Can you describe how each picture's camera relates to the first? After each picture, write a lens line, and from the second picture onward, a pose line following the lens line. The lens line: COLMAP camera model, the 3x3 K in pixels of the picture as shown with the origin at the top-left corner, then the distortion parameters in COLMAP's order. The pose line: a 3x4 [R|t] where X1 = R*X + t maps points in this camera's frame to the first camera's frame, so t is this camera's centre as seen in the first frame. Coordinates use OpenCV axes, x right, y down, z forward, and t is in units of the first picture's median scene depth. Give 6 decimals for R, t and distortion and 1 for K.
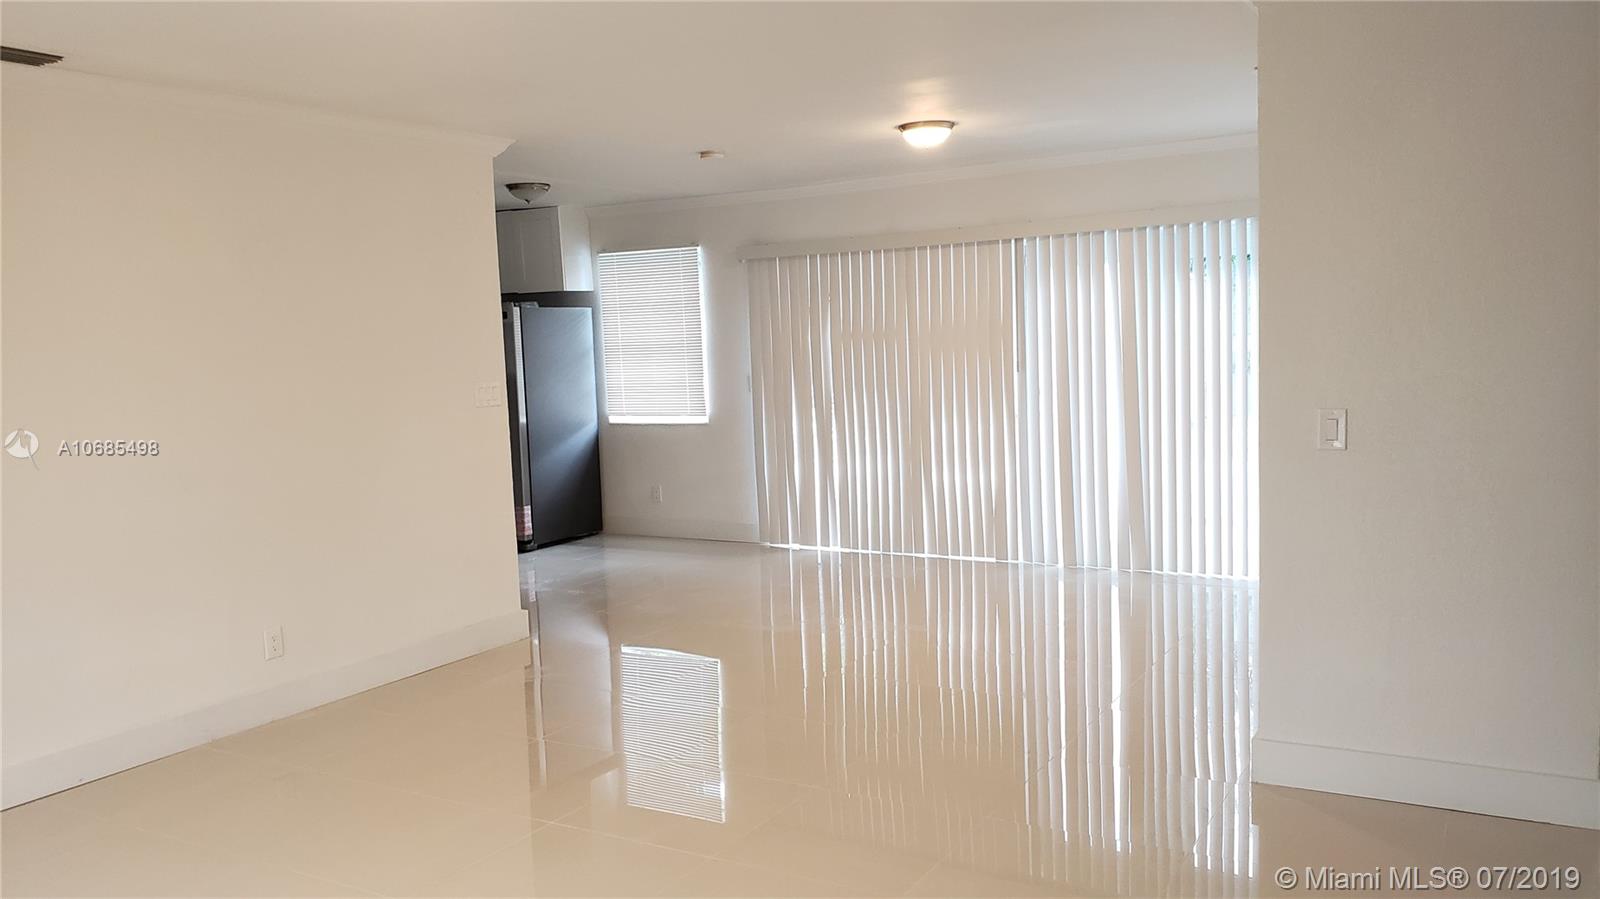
lens RADIAL K [[1245.4, 0, 800.0], [0, 1245.4, 449.5], [0, 0, 1]] dist [0.069228, -0.141548]
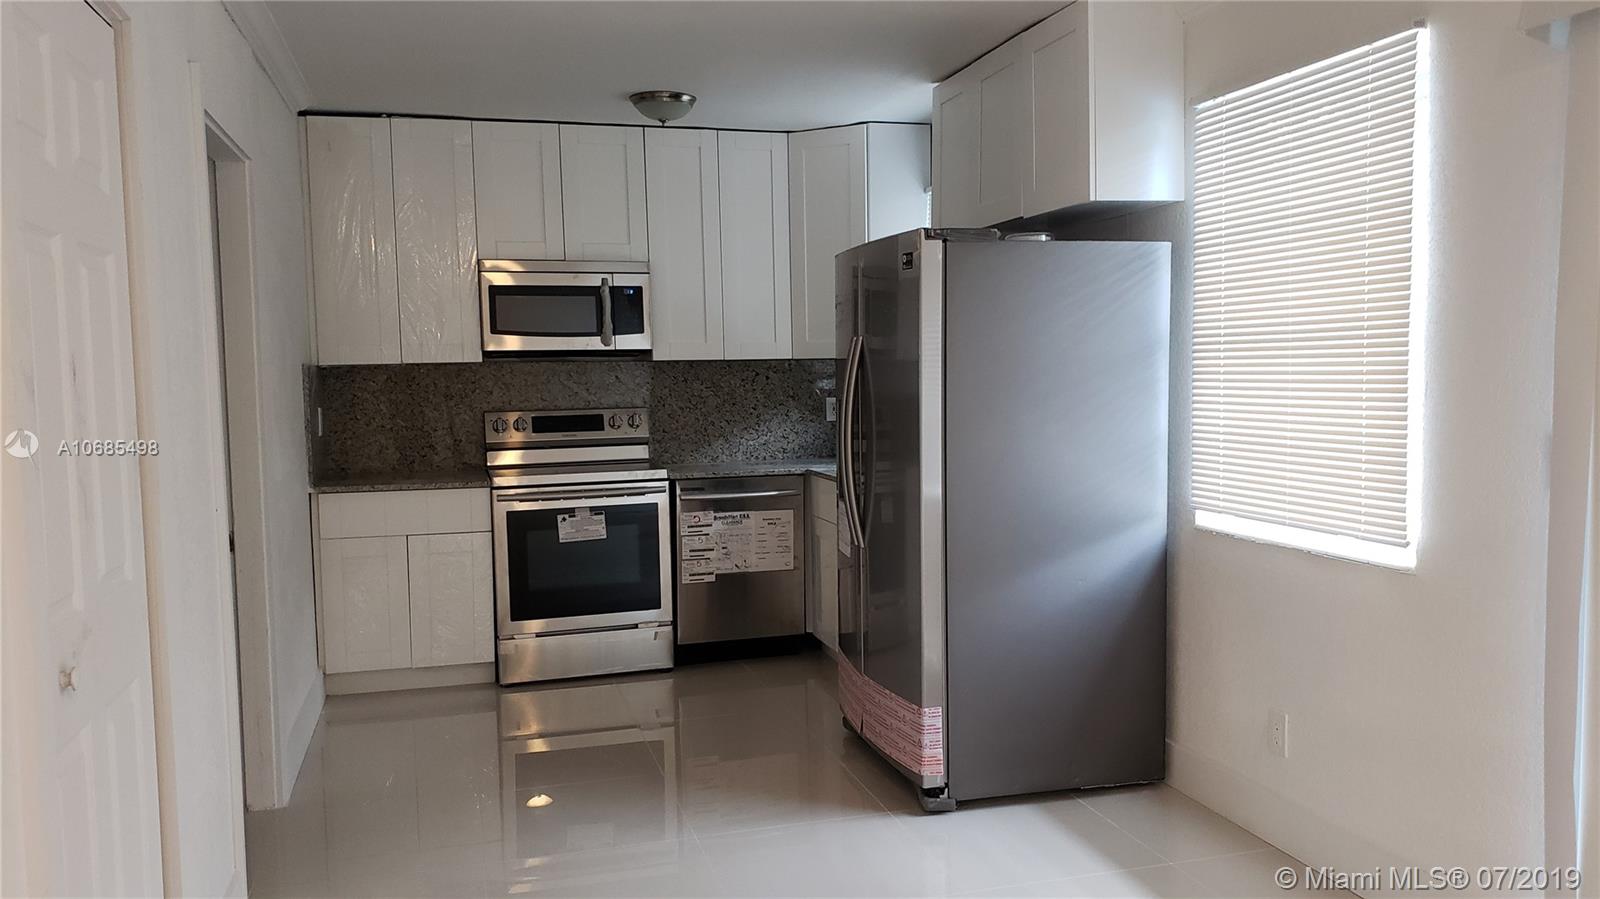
lens RADIAL K [[1256.7, 0, 807.4], [0, 1256.7, 460.3], [0, 0, 1]] dist [0.143078, -0.259519]
pose [[0.708854, 0.079415, -0.700871, 0.049675], [-0.081232, 0.996222, 0.030723, -0.049963], [0.700662, 0.035155, 0.712627, 0.680689]]
